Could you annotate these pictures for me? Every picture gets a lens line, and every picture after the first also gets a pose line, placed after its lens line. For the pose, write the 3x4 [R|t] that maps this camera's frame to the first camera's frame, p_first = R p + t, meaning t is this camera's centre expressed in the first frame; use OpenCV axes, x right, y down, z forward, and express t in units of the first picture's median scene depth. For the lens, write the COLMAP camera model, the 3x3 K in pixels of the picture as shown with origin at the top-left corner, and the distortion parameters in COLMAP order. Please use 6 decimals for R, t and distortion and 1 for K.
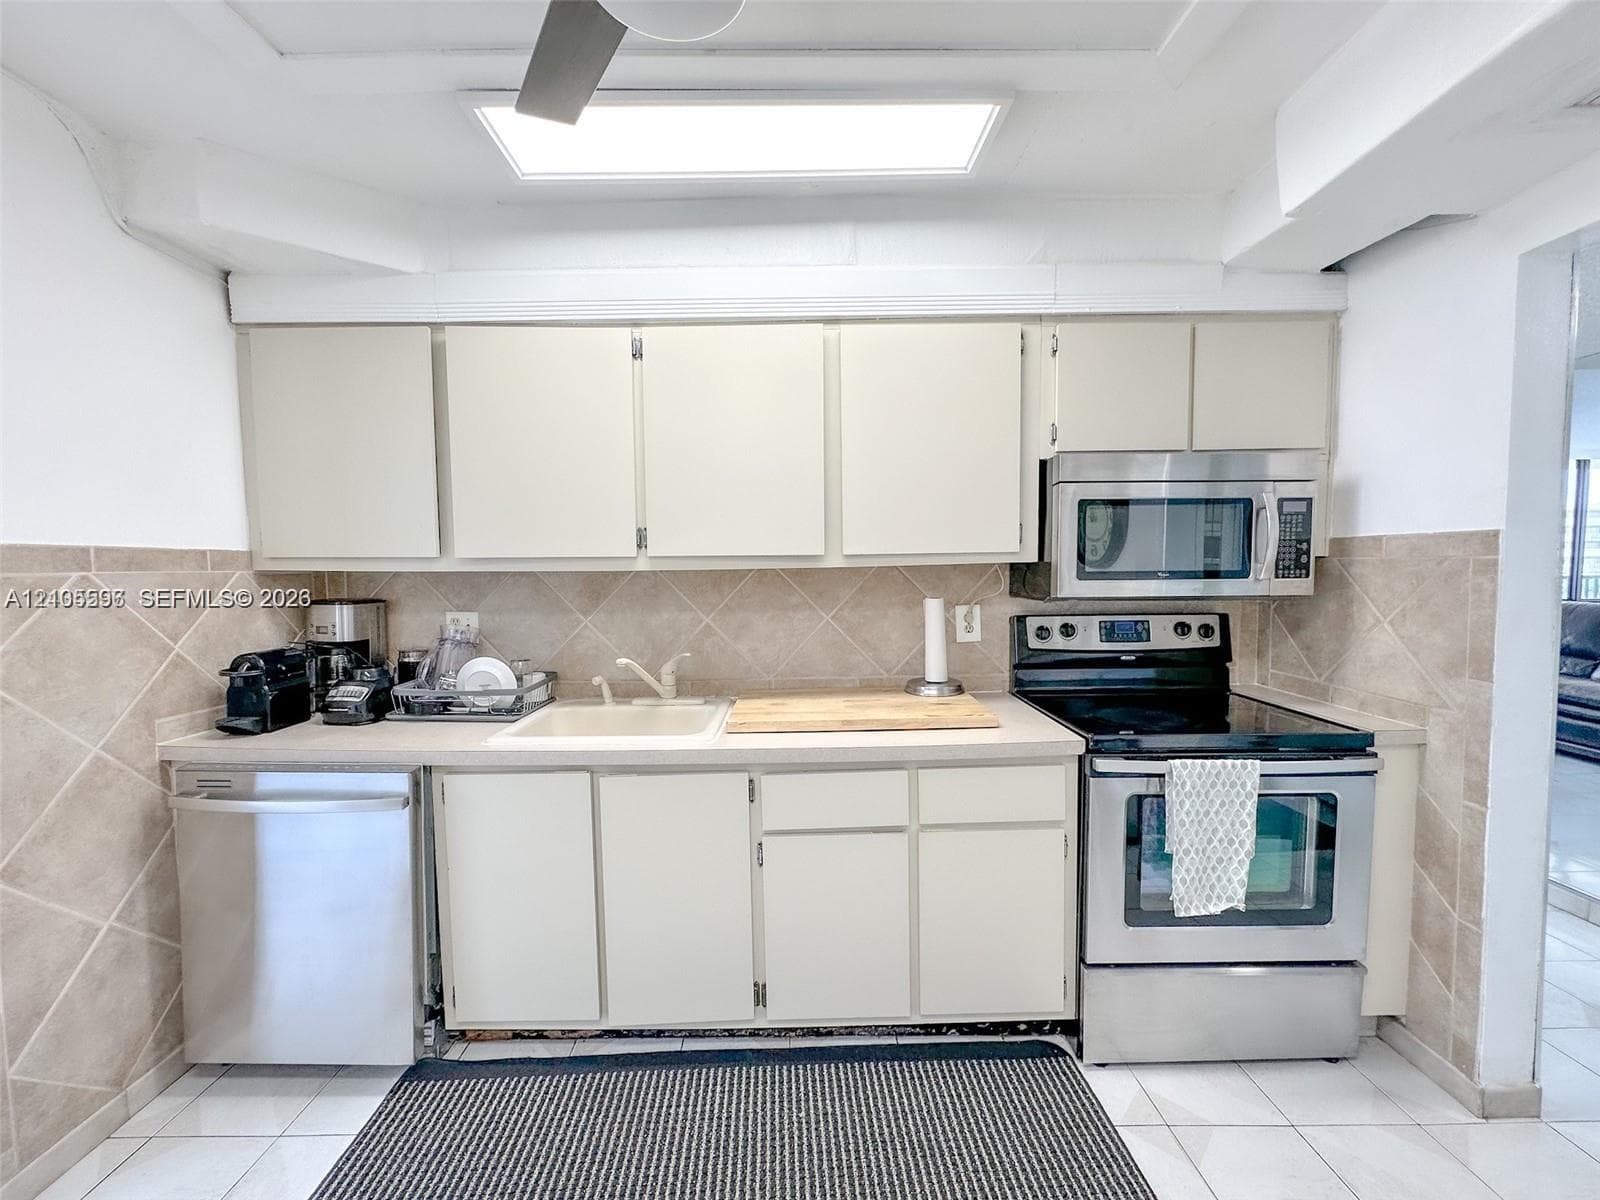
lens RADIAL K [[642.3, 0, 792.4], [0, 642.3, 595.7], [0, 0, 1]] dist [0.000375, 0.000302]
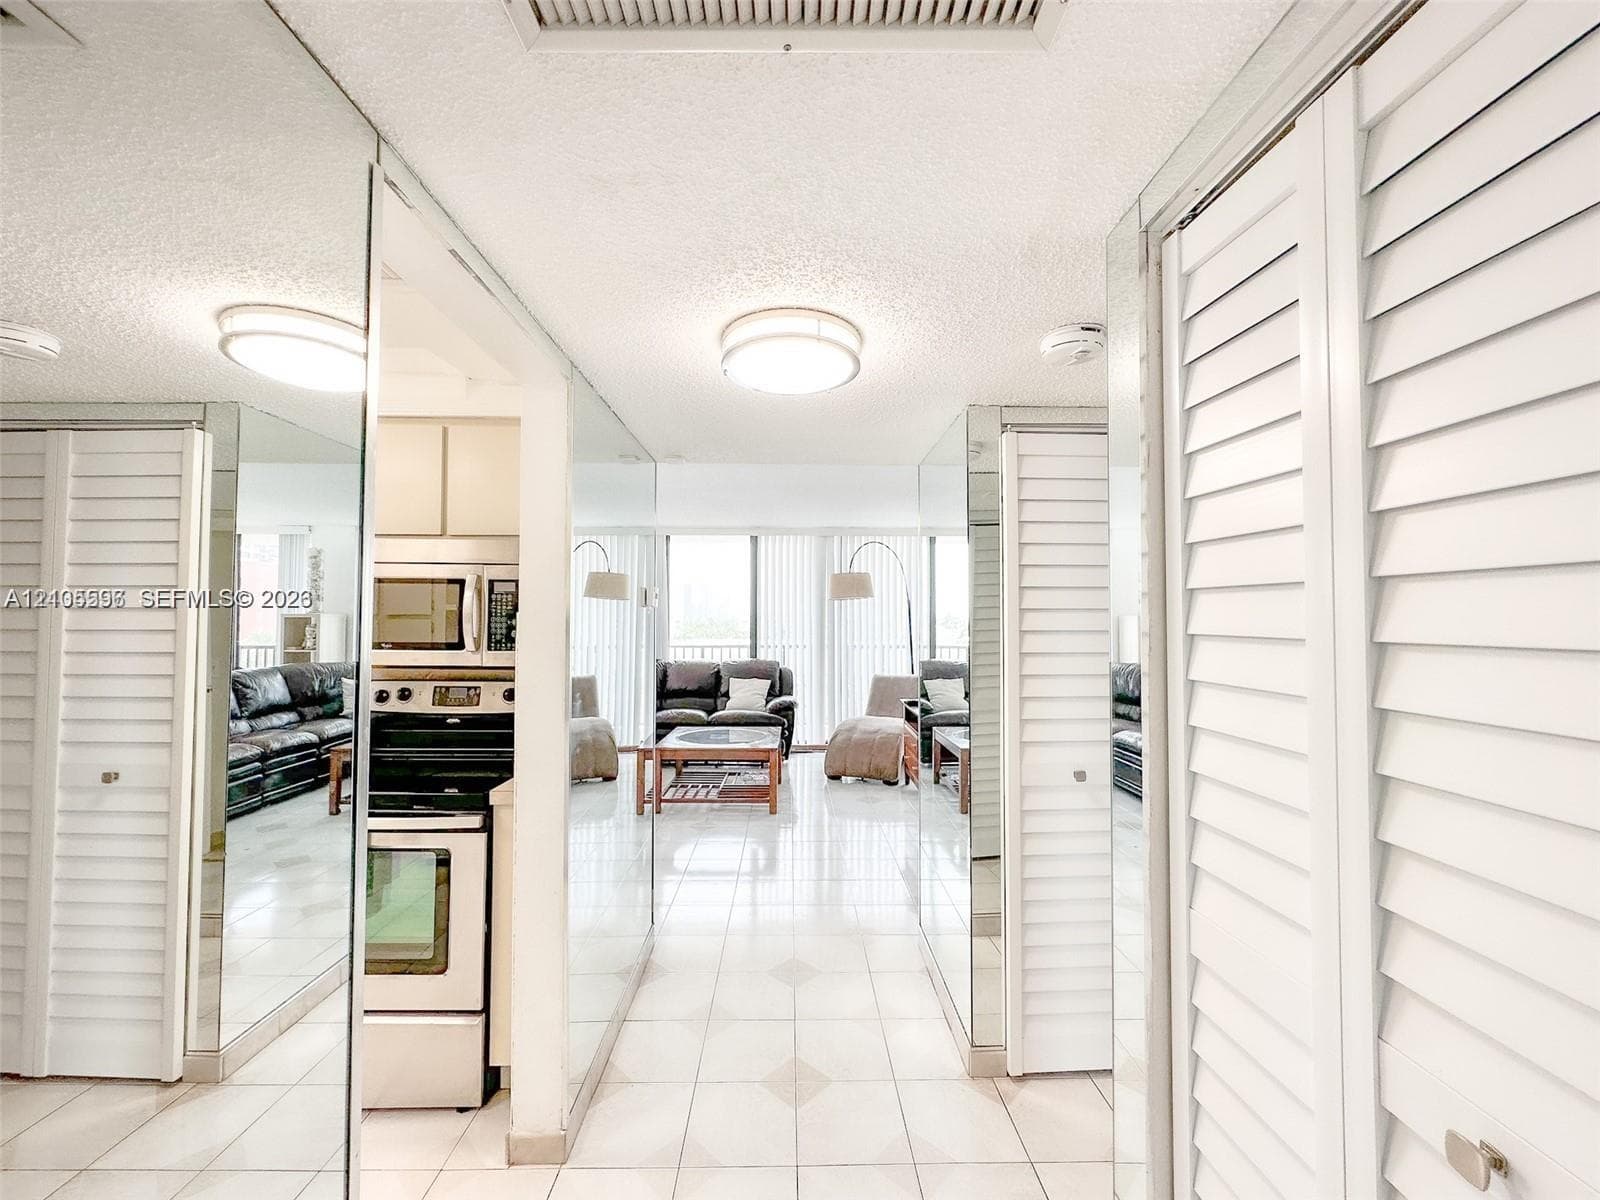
lens RADIAL K [[642.3, 0, 811.7], [0, 642.3, 593.6], [0, 0, 1]] dist [0.000375, 0.000302]
pose [[0.999910, 0.013315, 0.001700, 1.302511], [-0.013112, 0.995987, -0.088535, -0.034046], [-0.002872, 0.088504, 0.996072, -0.120308]]
